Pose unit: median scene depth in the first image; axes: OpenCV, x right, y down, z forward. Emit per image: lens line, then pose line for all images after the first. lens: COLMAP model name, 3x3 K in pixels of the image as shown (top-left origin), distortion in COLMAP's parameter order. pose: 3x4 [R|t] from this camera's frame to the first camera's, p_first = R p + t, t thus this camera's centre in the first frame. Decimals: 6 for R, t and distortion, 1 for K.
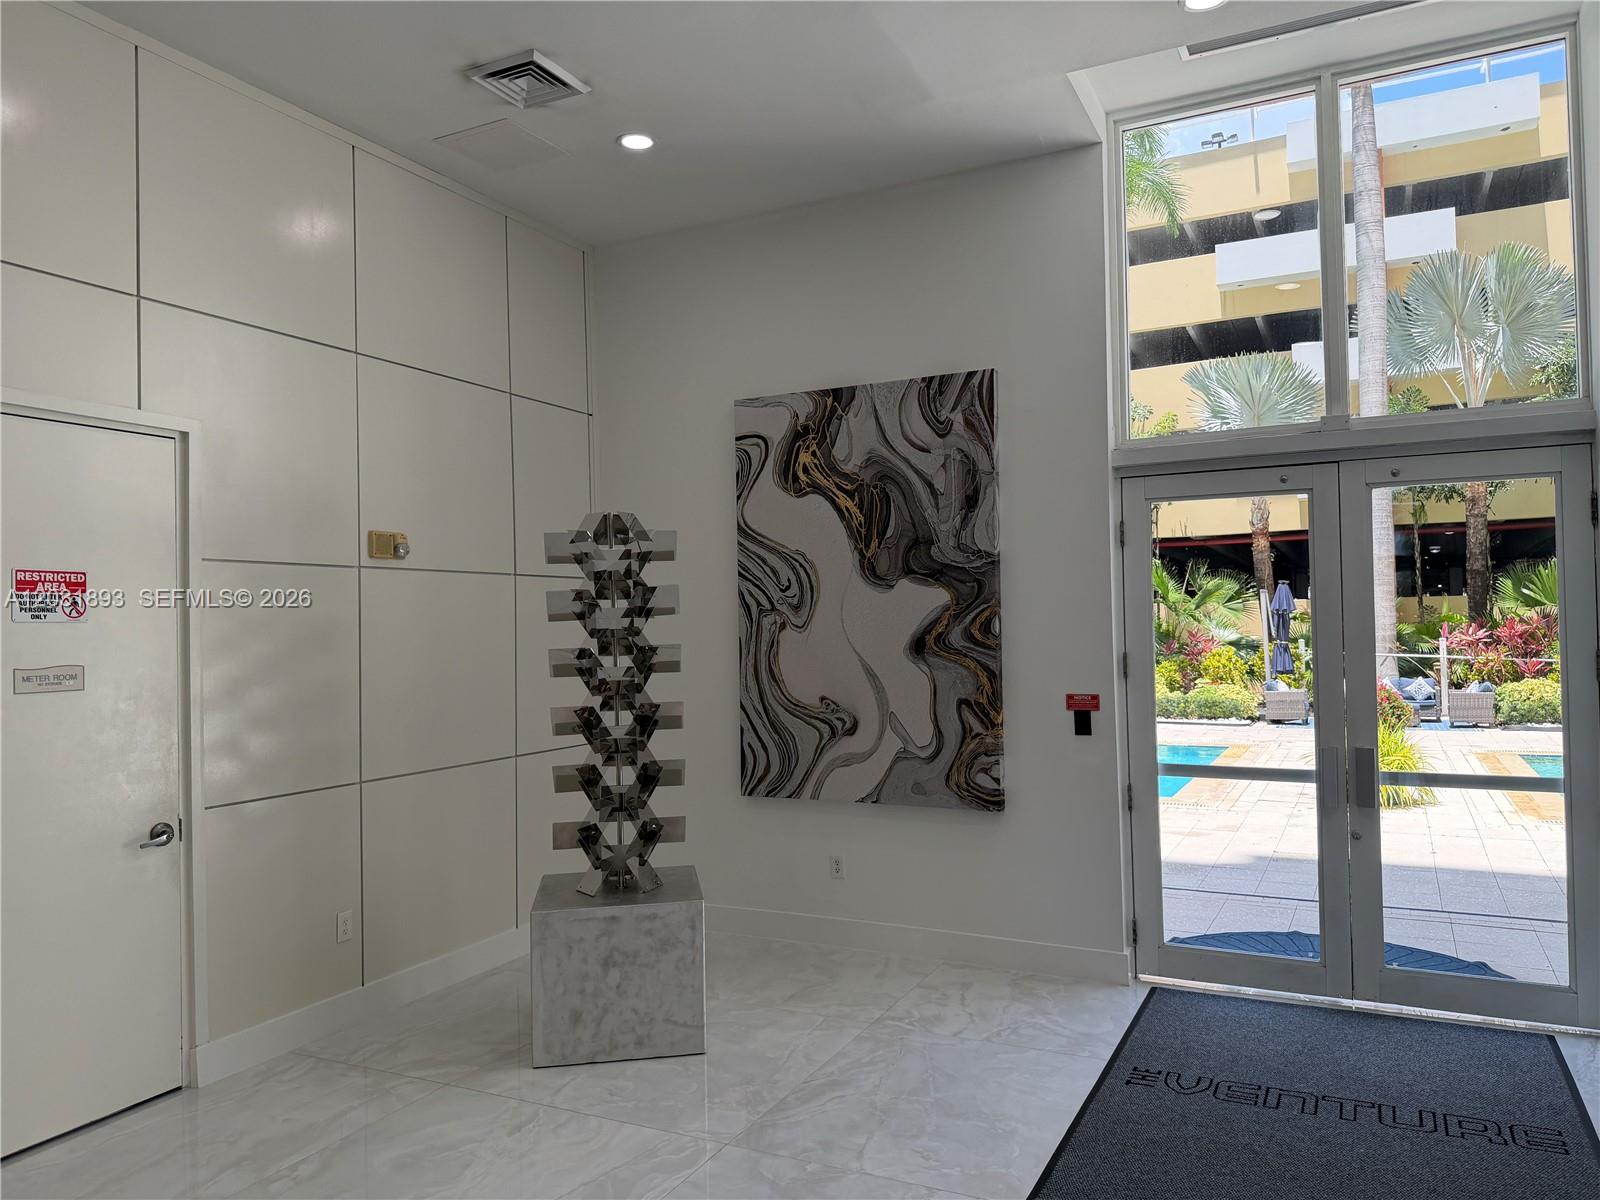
lens RADIAL K [[1144.0, 0, 869.3], [0, 1144.0, 602.0], [0, 0, 1]] dist [0.145358, -0.240225]
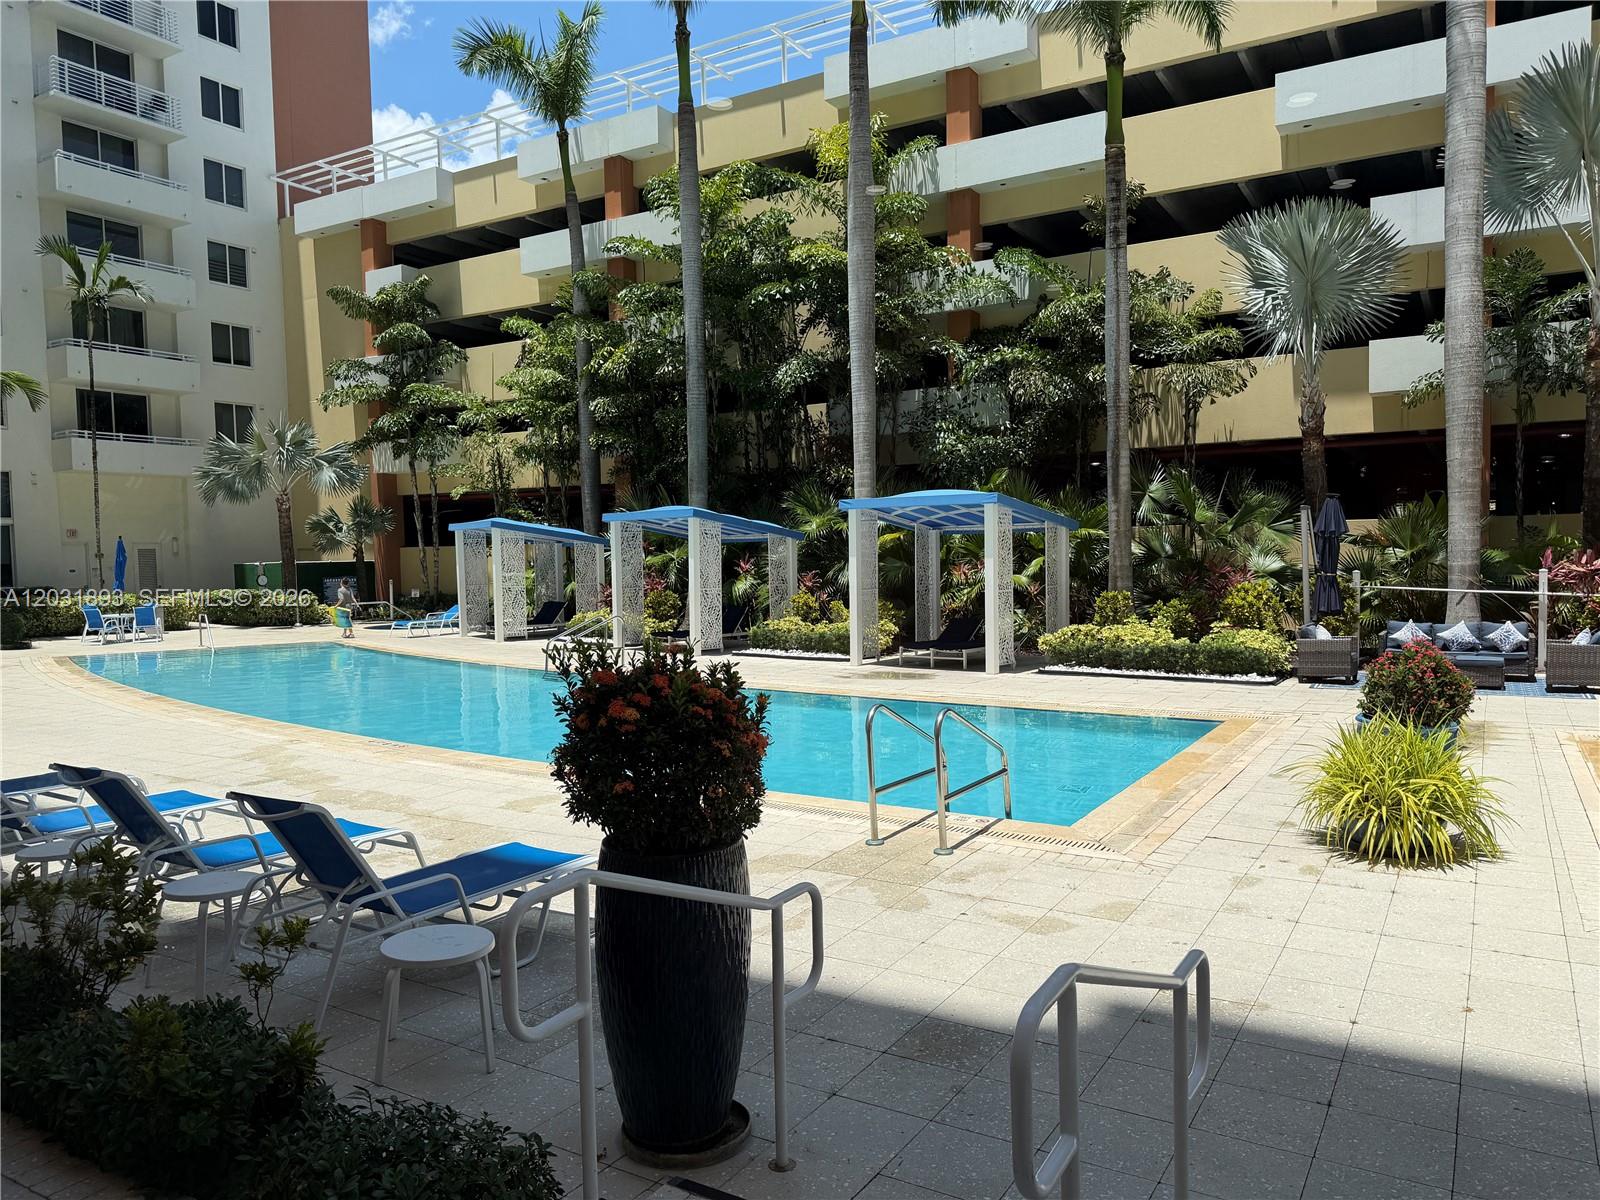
lens RADIAL K [[1168.5, 0, 799.6], [0, 1168.5, 604.2], [0, 0, 1]] dist [0.139747, -0.252326]
pose [[0.993344, 0.003319, -0.115134, 0.381758], [0.004231, 0.997859, 0.065268, 0.007668], [0.115104, -0.065320, 0.991203, 0.694779]]
